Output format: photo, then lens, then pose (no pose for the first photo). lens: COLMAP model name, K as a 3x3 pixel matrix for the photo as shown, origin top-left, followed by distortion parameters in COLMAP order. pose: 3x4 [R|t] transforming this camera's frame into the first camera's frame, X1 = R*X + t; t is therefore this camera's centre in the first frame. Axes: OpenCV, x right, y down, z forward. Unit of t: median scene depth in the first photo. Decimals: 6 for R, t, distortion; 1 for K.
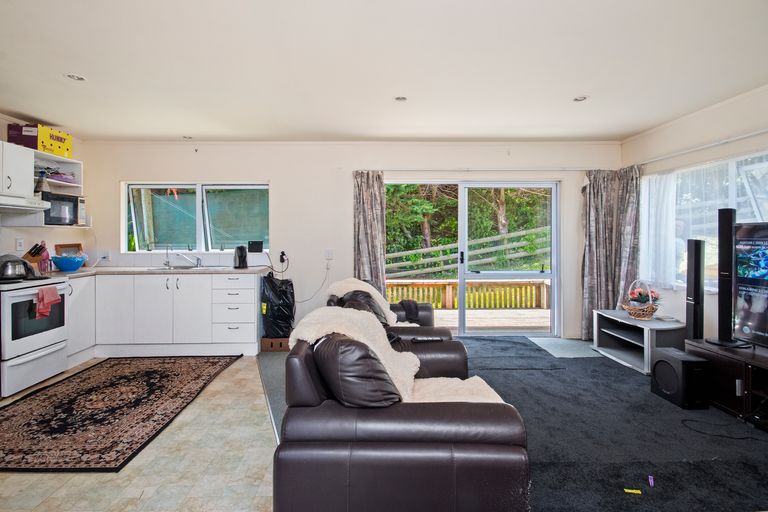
lens RADIAL K [[364.9, 0, 382.0], [0, 364.9, 237.8], [0, 0, 1]] dist [0.020914, -0.015926]
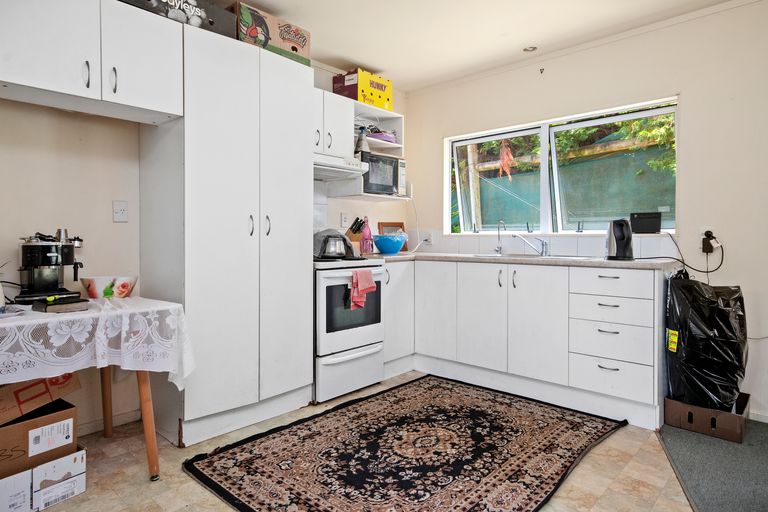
lens RADIAL K [[453.3, 0, 383.7], [0, 453.3, 239.6], [0, 0, 1]] dist [0.001787, 0.000422]
pose [[0.718797, 0.005011, -0.695202, -0.204045], [-0.005231, 0.999985, 0.001800, 0.064926], [0.695200, 0.002343, 0.718812, 0.325946]]
